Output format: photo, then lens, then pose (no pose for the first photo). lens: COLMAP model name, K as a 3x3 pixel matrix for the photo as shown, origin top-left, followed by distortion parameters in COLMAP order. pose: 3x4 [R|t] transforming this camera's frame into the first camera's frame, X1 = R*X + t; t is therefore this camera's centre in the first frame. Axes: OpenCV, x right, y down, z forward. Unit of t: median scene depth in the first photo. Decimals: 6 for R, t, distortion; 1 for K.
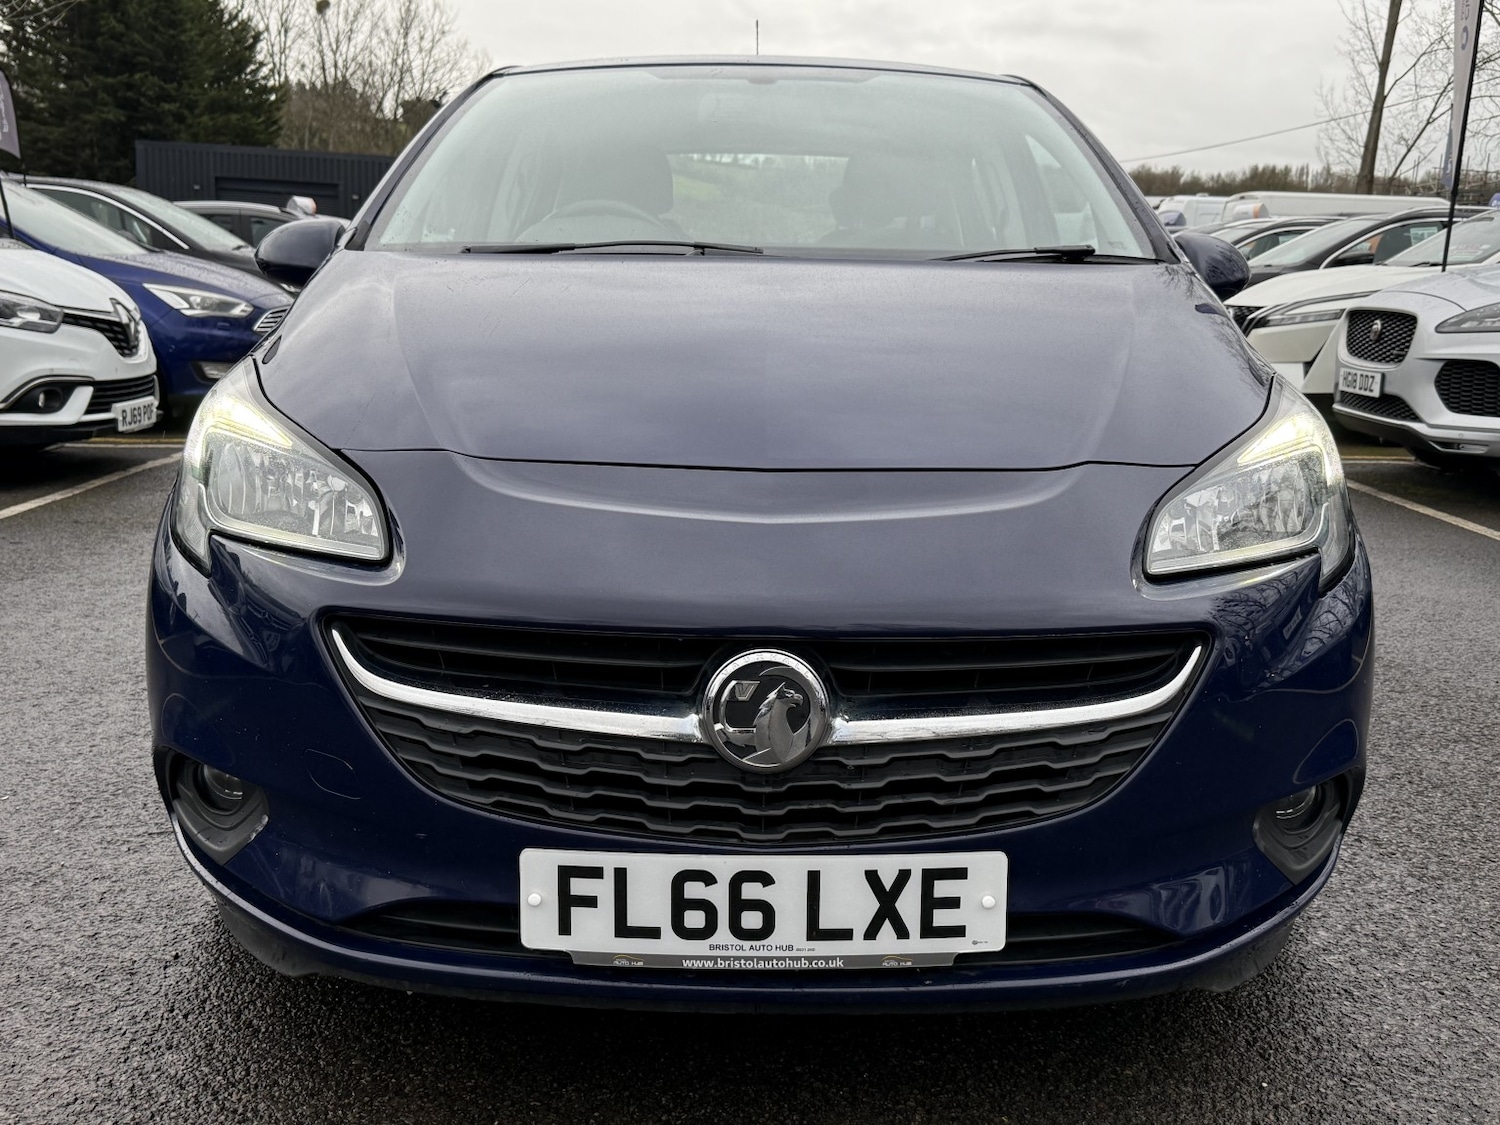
lens RADIAL K [[1597.2, 0, 755.9], [0, 1597.2, 566.3], [0, 0, 1]] dist [0.004475, 0.000000]
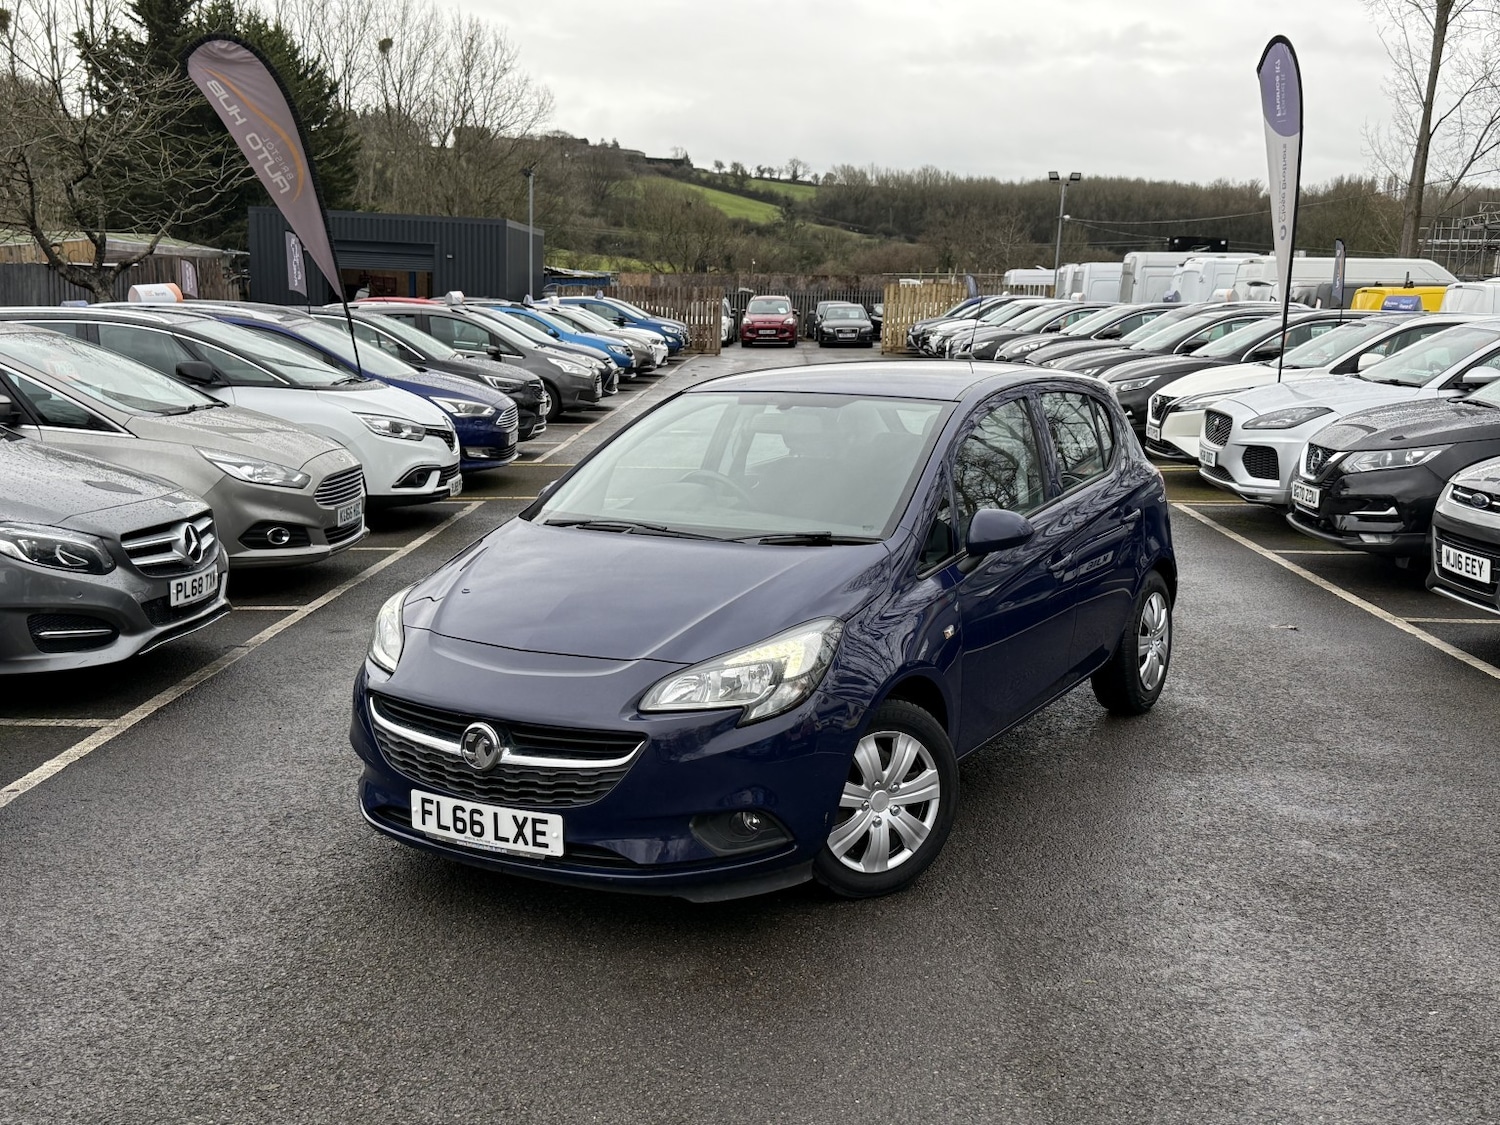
lens RADIAL K [[1594.7, 0, 777.2], [0, 1594.7, 558.1], [0, 0, 1]] dist [0.075480, 0.000000]
pose [[0.999614, -0.008197, -0.026563, -0.008341], [0.007522, 0.999648, -0.025440, 0.019537], [0.026762, 0.025230, 0.999323, -0.504104]]
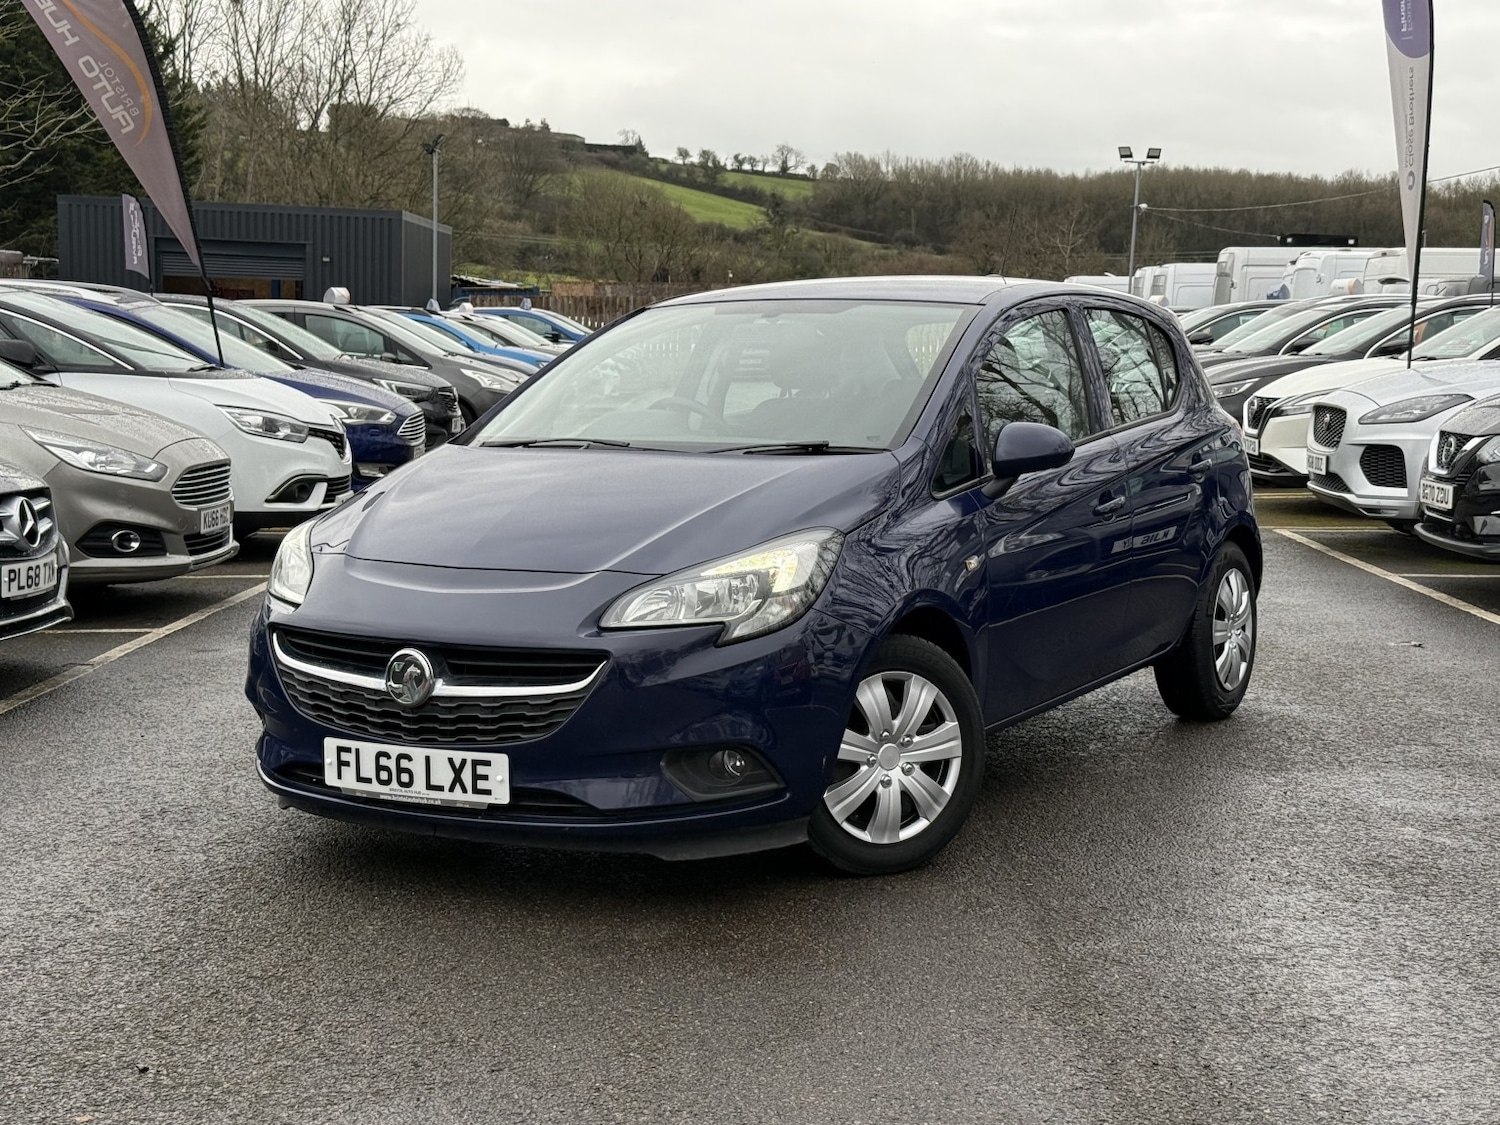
lens RADIAL K [[2147.8, 0, 789.4], [0, 2147.8, 558.5], [0, 0, 1]] dist [0.090769, 0.000000]
pose [[0.999779, -0.015676, -0.013995, -0.007460], [0.014539, 0.996849, -0.077980, 0.068882], [0.015173, 0.077759, 0.996857, -0.555688]]
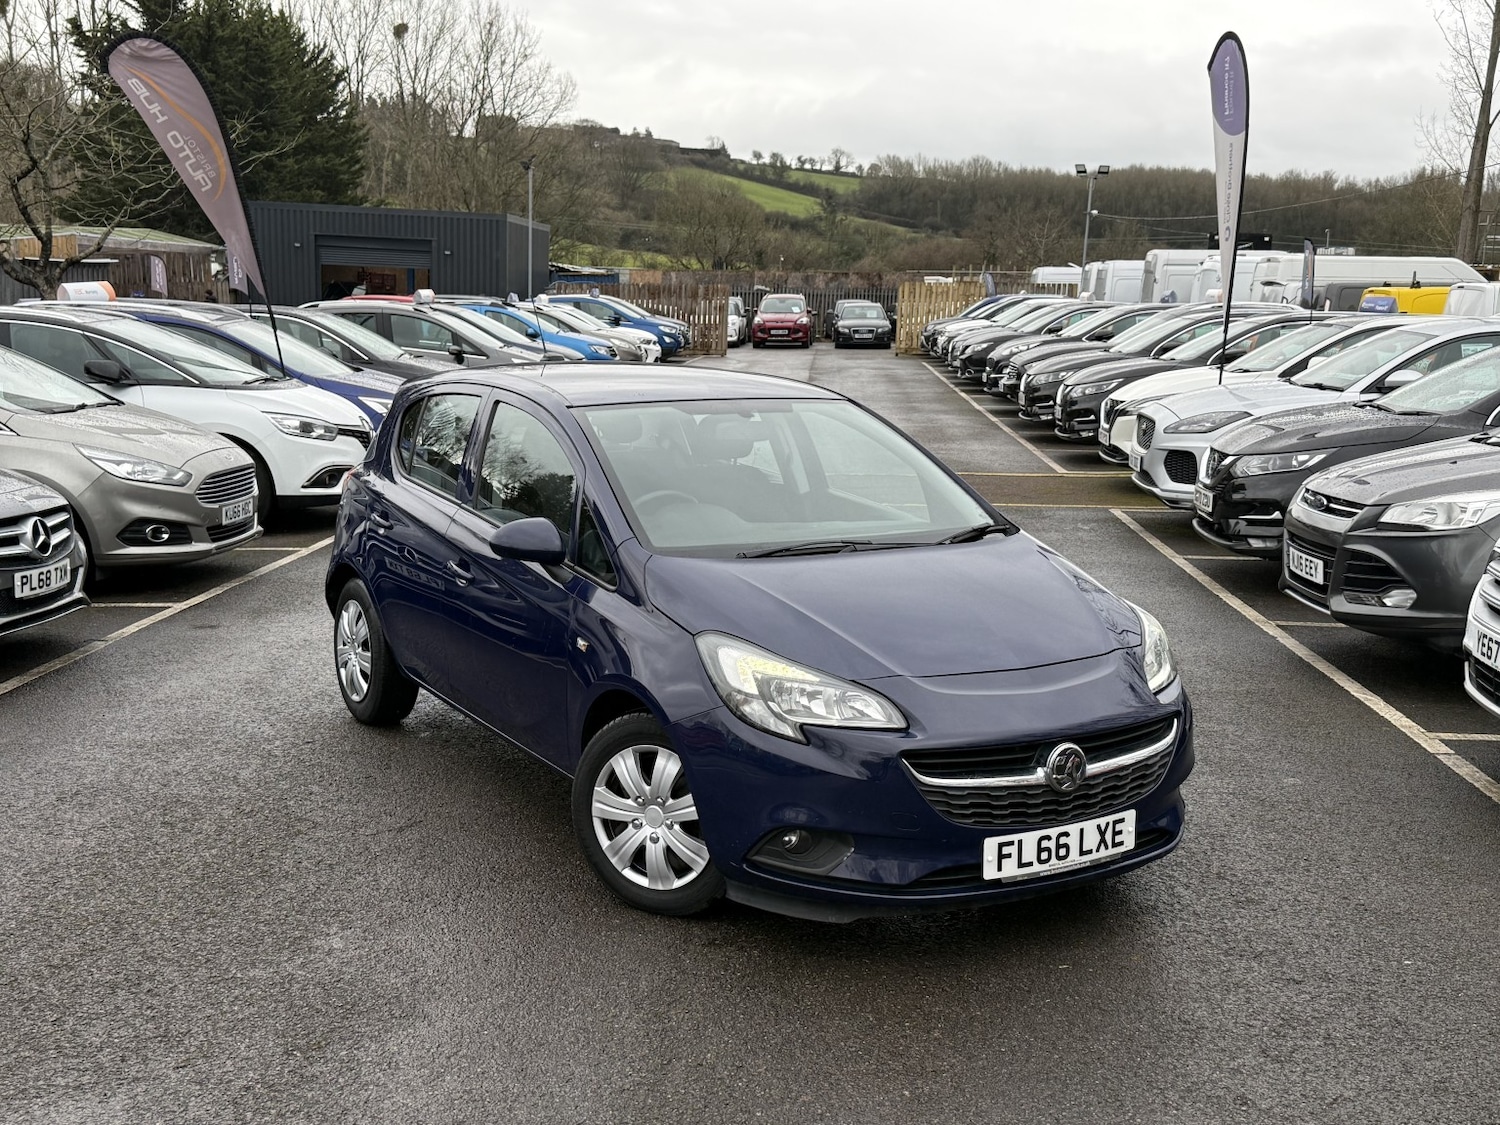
lens RADIAL K [[1680.7, 0, 772.7], [0, 1680.7, 562.9], [0, 0, 1]] dist [0.081309, 0.000000]
pose [[0.998876, -0.002566, -0.047331, 0.082407], [0.001160, 0.999558, -0.029699, 0.027921], [0.047386, 0.029610, 0.998438, -0.555530]]
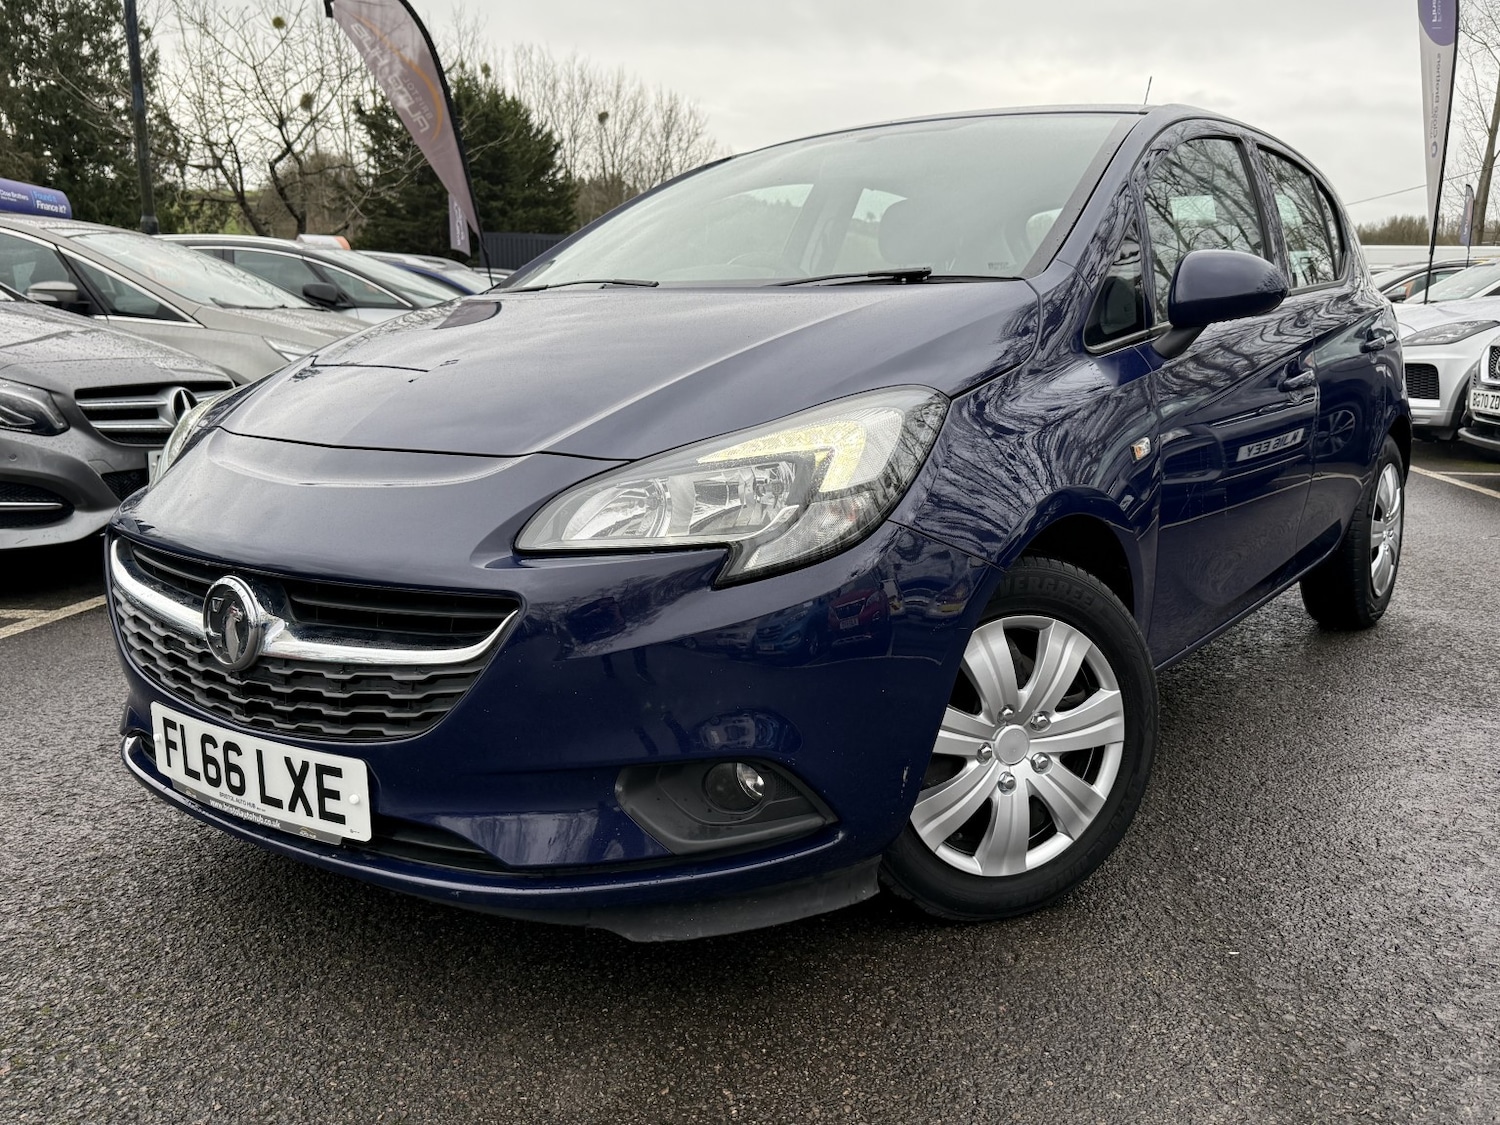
lens RADIAL K [[1297.8, 0, 764.9], [0, 1297.8, 551.7], [0, 0, 1]] dist [0.080386, -0.154182]
pose [[0.990217, 0.002141, -0.139521, -0.001661], [-0.003328, 0.999960, -0.008273, 0.048854], [0.139498, 0.008656, 0.990185, -0.255807]]
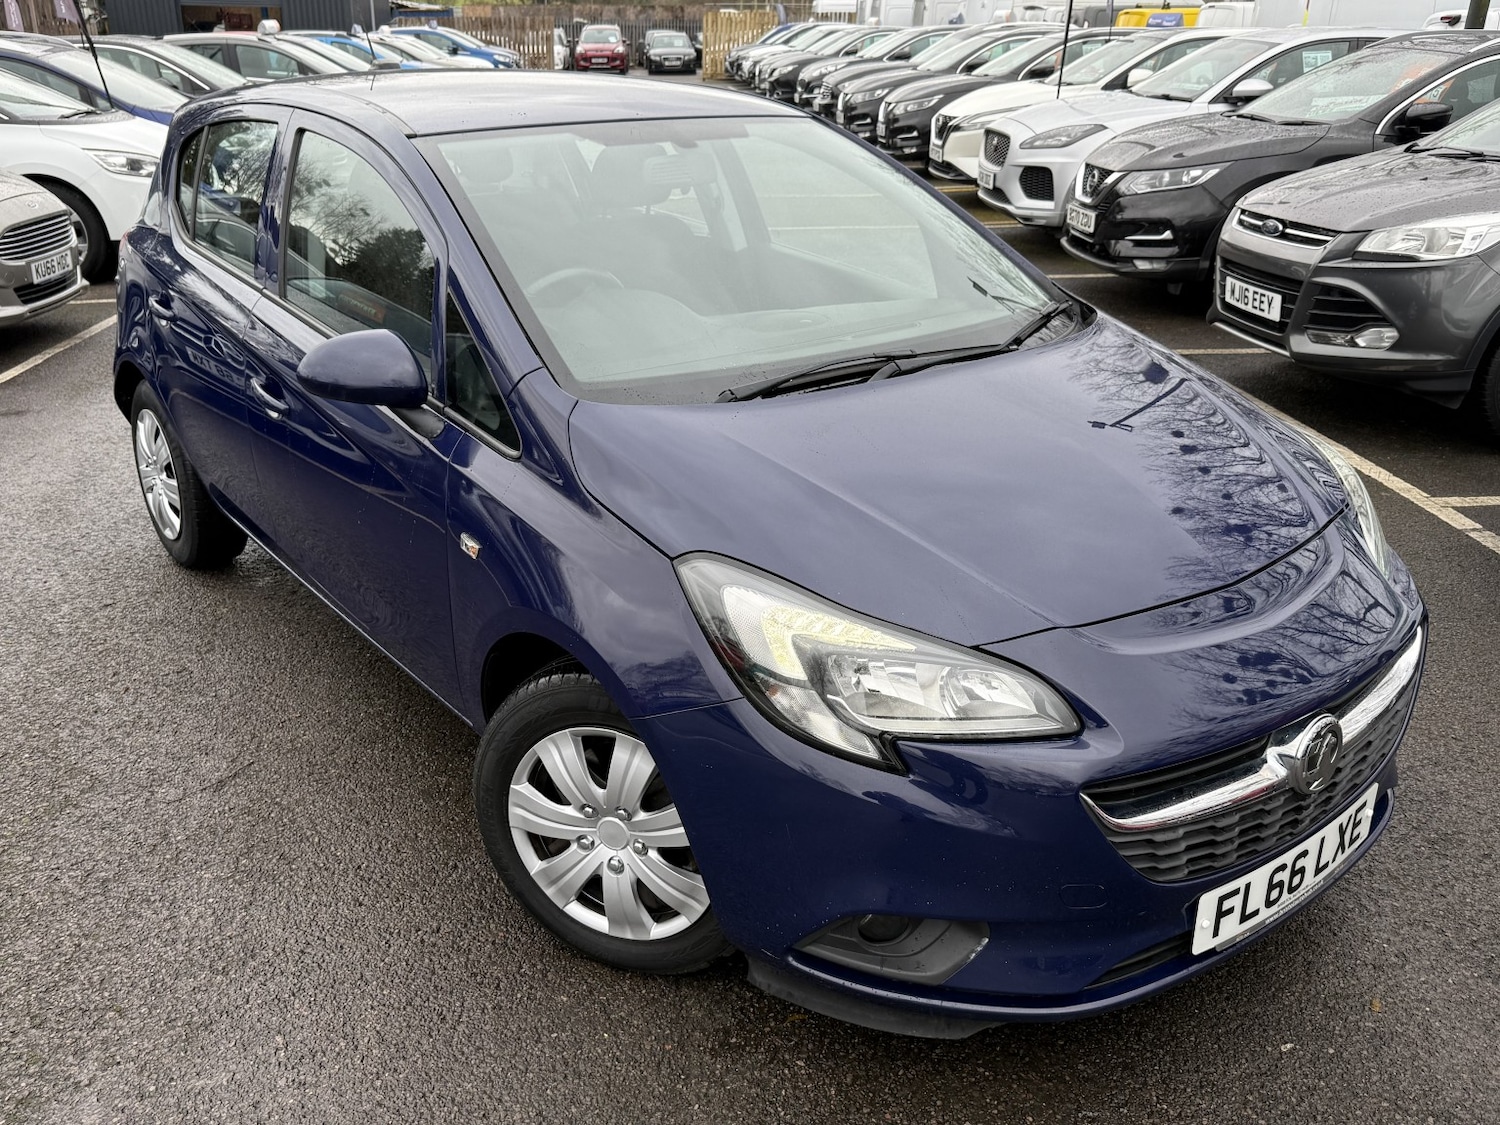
lens RADIAL K [[1297.8, 0, 766.8], [0, 1297.8, 588.4], [0, 0, 1]] dist [0.080386, -0.154182]
pose [[0.996591, -0.051631, 0.064344, 0.041421], [0.036567, 0.975602, 0.216480, -0.003725], [-0.073951, -0.213390, 0.974164, -0.300217]]
